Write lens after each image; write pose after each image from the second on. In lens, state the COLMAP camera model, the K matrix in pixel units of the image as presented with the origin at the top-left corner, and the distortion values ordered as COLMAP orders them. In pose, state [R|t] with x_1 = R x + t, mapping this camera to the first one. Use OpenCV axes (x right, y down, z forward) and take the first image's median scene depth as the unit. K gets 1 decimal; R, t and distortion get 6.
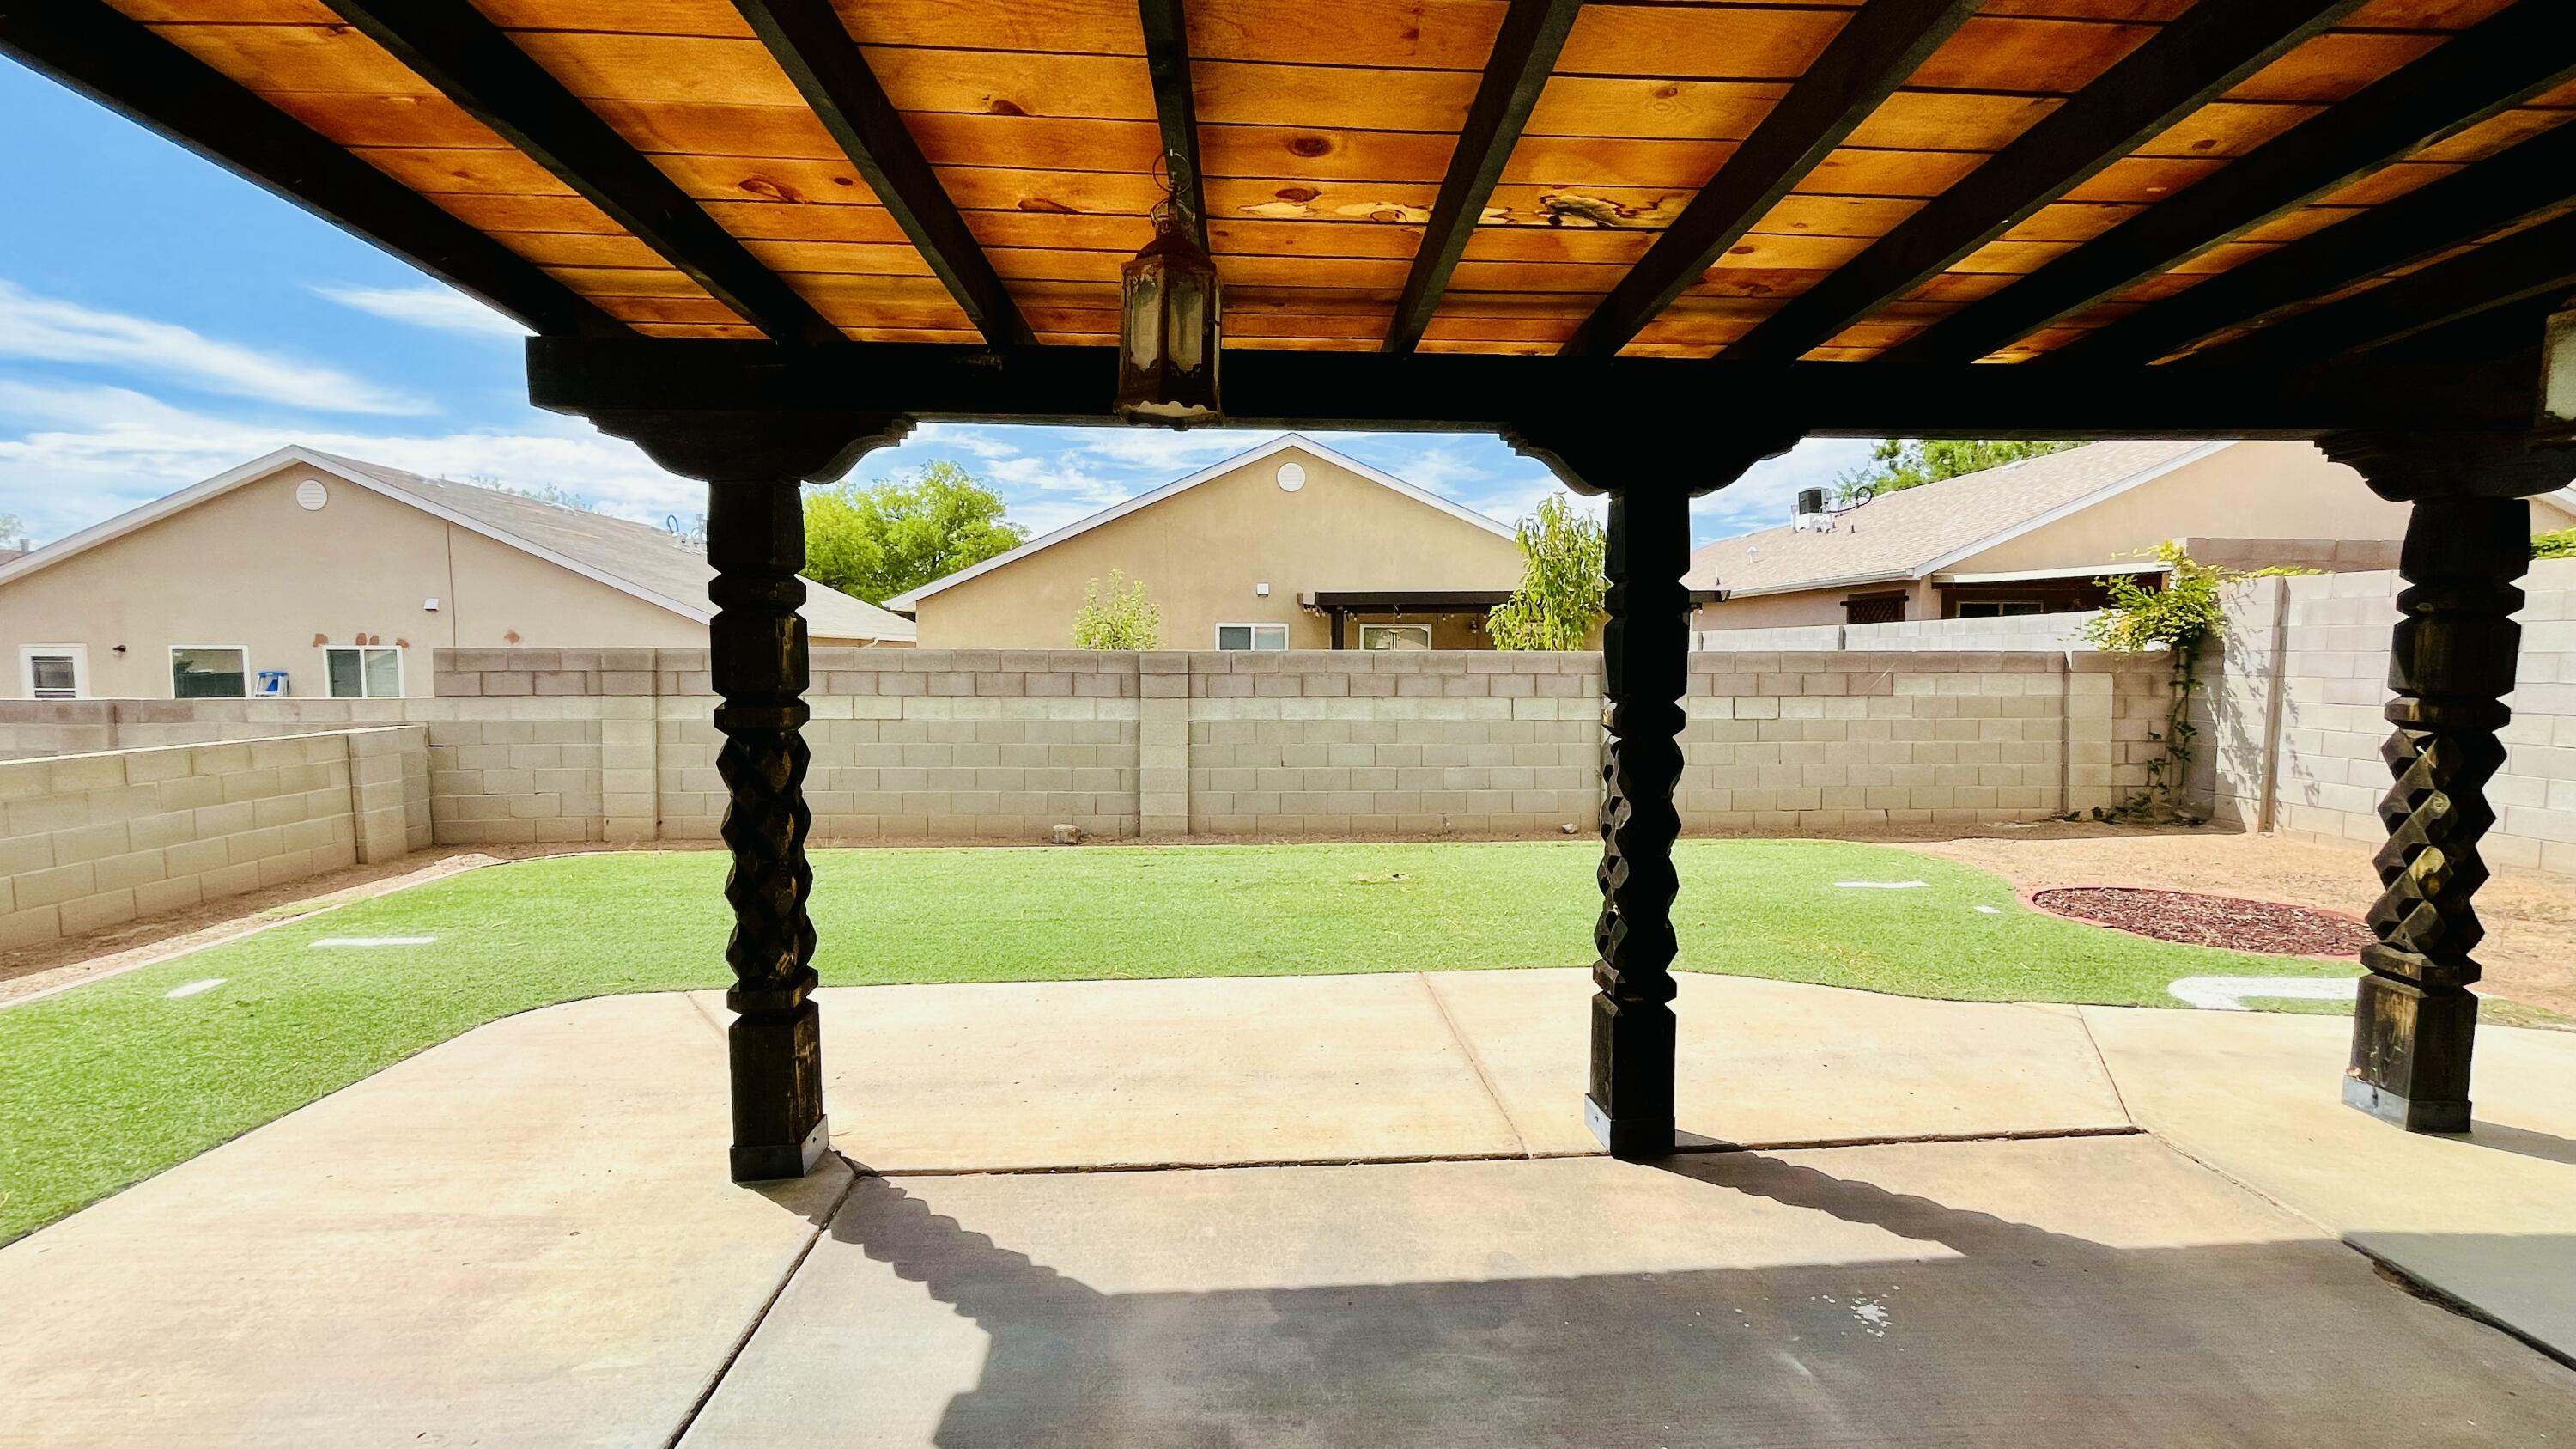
lens RADIAL K [[1043.7, 0, 1282.5], [0, 1043.7, 733.7], [0, 0, 1]] dist [-0.003299, 0.000186]
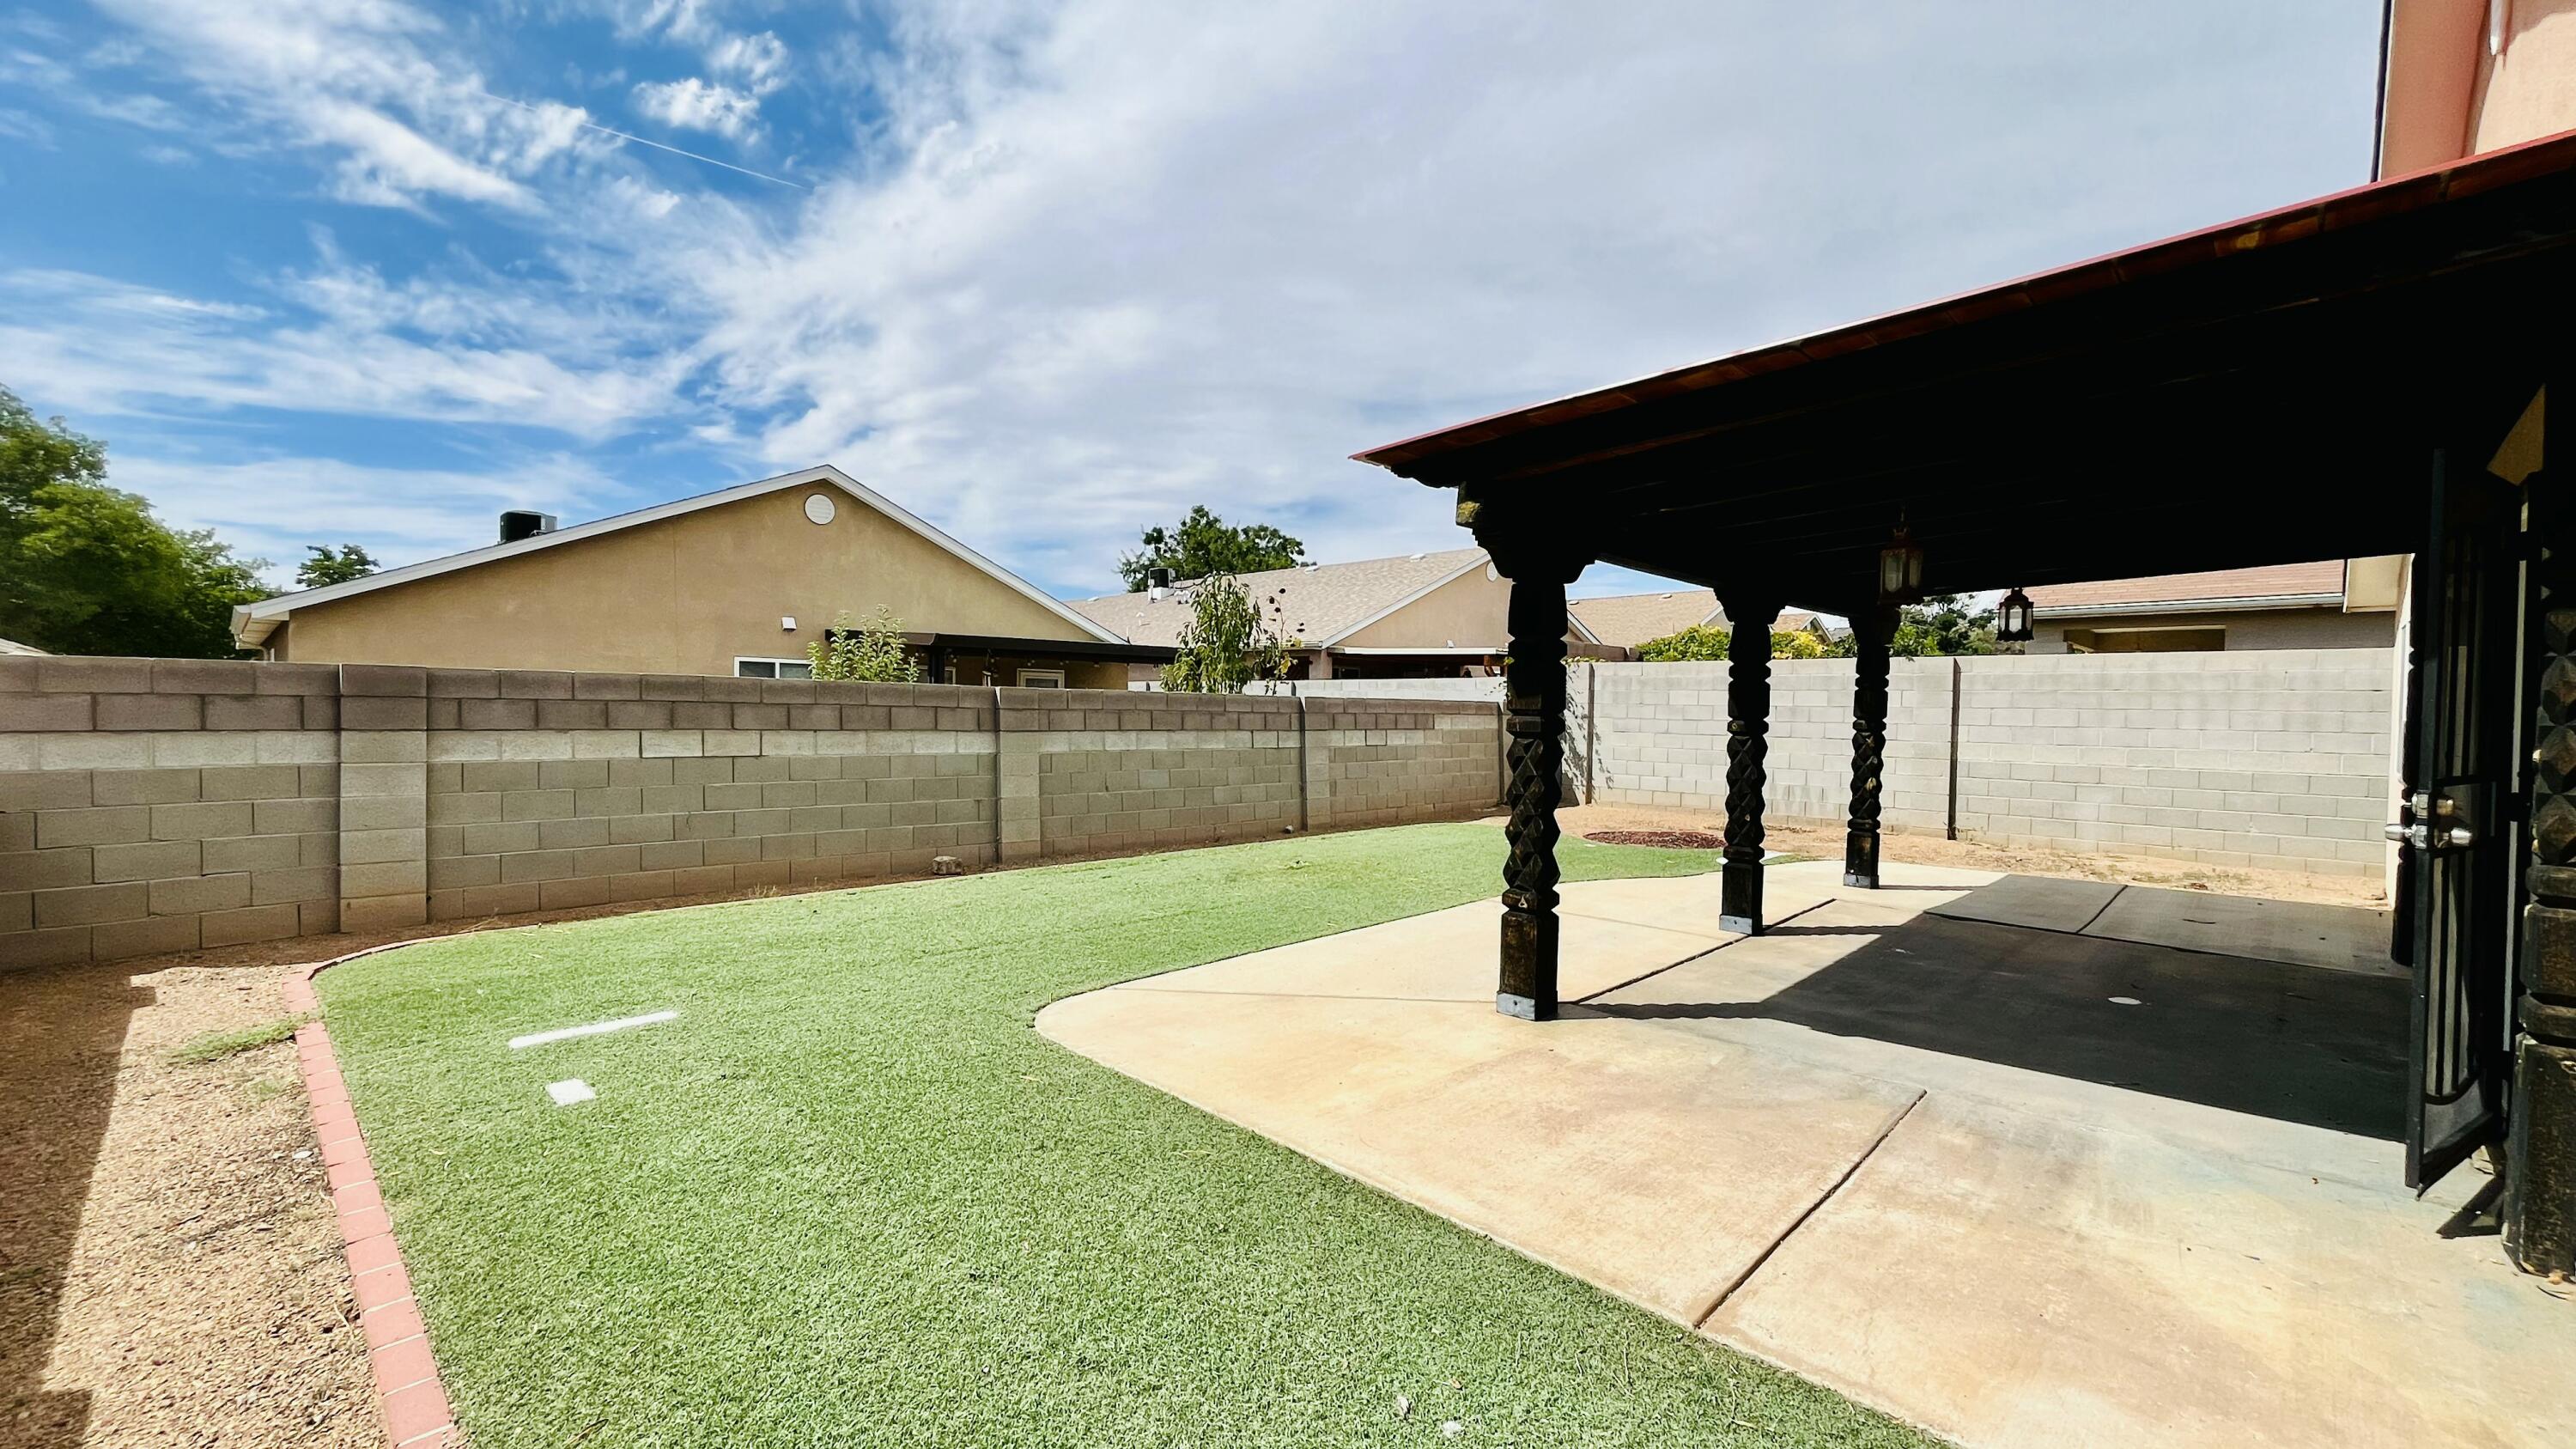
lens RADIAL K [[1042.2, 0, 1277.4], [0, 1042.2, 735.4], [0, 0, 1]] dist [-0.012135, -0.000184]
pose [[0.738779, -0.005437, 0.673926, -0.650223], [0.034826, 0.998939, -0.030118, 0.011518], [-0.673047, 0.045721, 0.738185, 0.029871]]
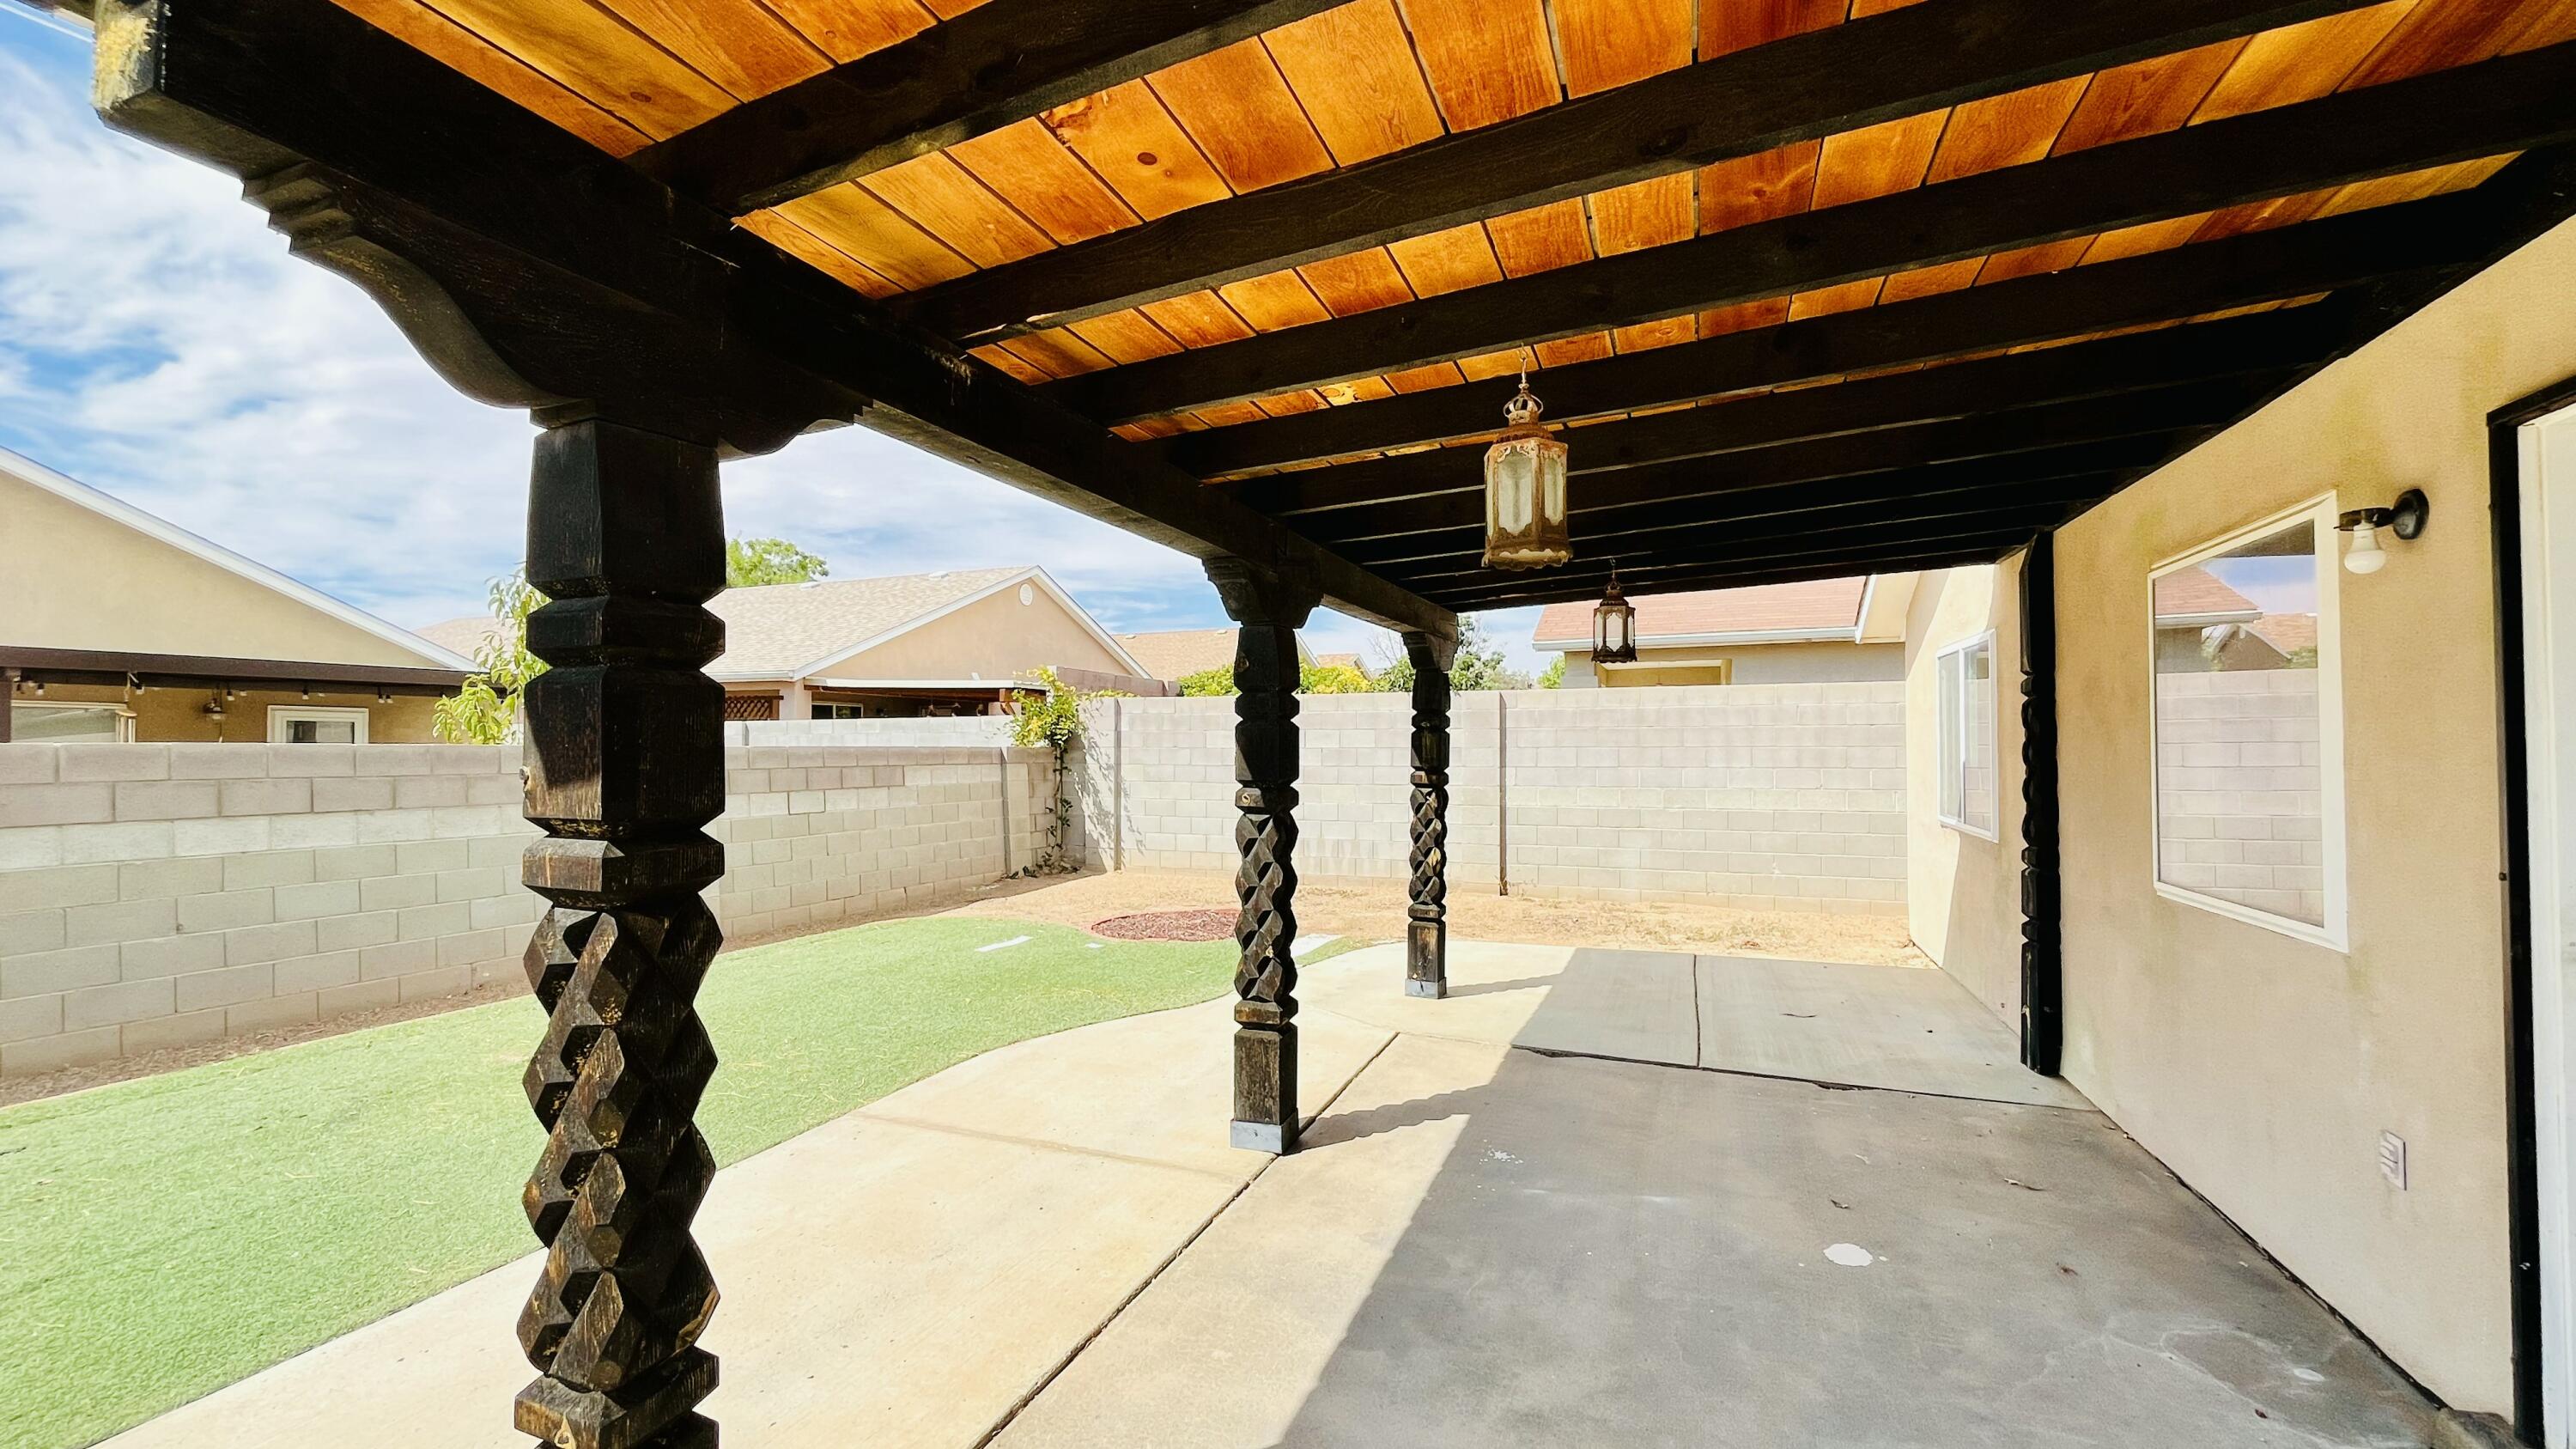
lens RADIAL K [[1043.7, 0, 1282.5], [0, 1043.7, 733.7], [0, 0, 1]] dist [-0.003299, 0.000186]
pose [[0.415551, 0.013739, 0.909466, -0.293039], [0.069566, 0.996477, -0.046839, -0.012051], [-0.906906, 0.082732, 0.413131, 0.163092]]
